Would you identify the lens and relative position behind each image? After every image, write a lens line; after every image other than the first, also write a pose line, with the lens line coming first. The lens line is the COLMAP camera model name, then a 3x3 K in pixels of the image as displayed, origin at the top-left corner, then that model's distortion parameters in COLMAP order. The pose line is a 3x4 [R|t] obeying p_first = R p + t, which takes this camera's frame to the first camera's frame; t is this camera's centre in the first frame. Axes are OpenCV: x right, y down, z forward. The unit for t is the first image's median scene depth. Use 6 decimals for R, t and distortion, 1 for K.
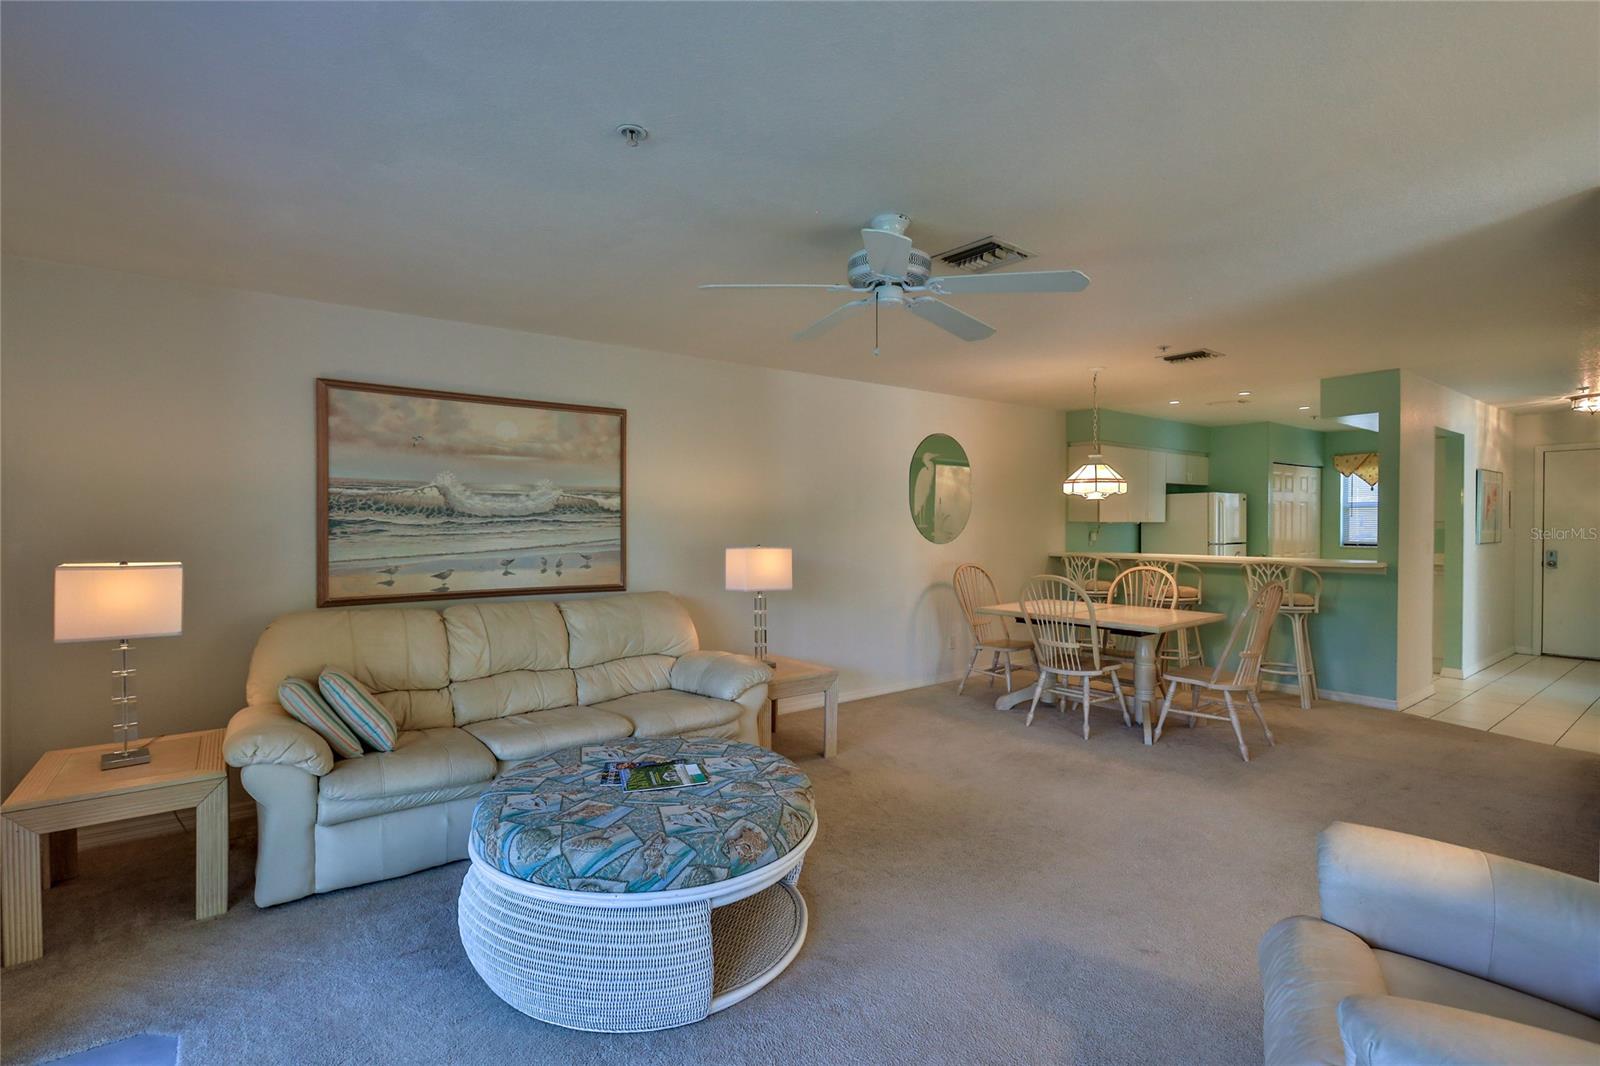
lens RADIAL K [[760.0, 0, 795.7], [0, 760.0, 529.7], [0, 0, 1]] dist [0.013107, -0.000233]
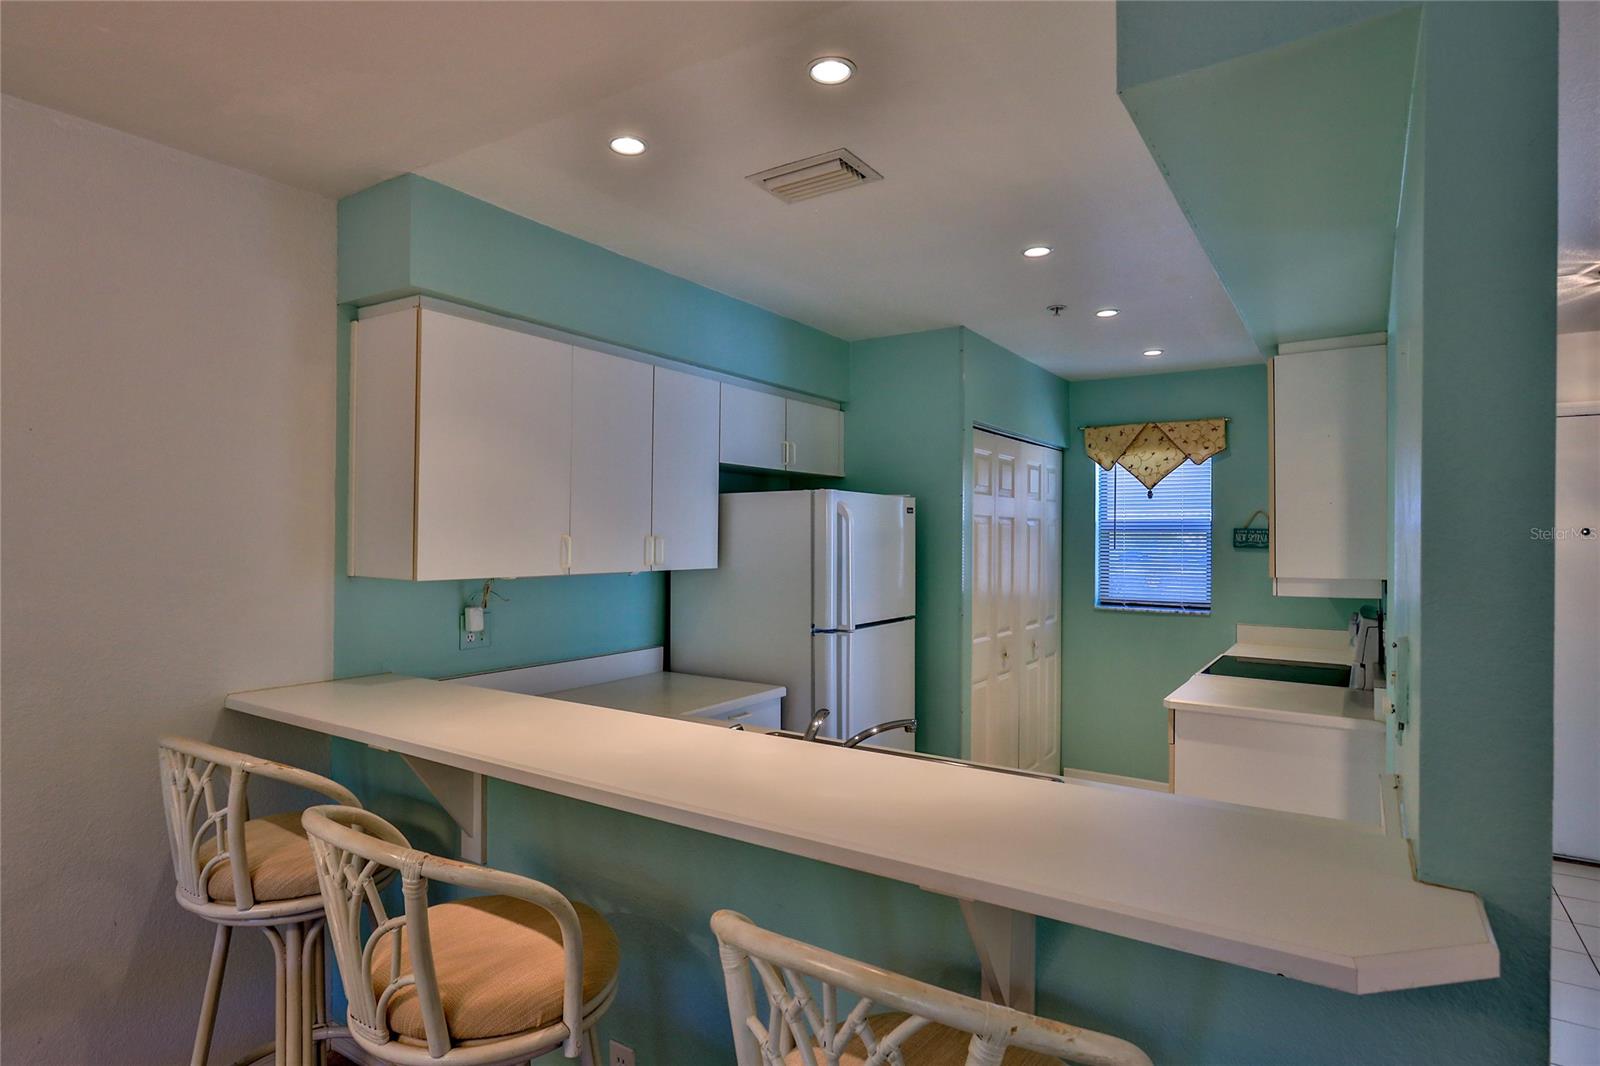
lens RADIAL K [[860.0, 0, 799.3], [0, 860.0, 535.3], [0, 0, 1]] dist [0.000373, -0.000010]
pose [[0.947588, 0.006202, 0.319434, 0.371214], [-0.003798, 0.999960, -0.008146, -0.021869], [-0.319471, 0.006506, 0.947574, 0.562927]]
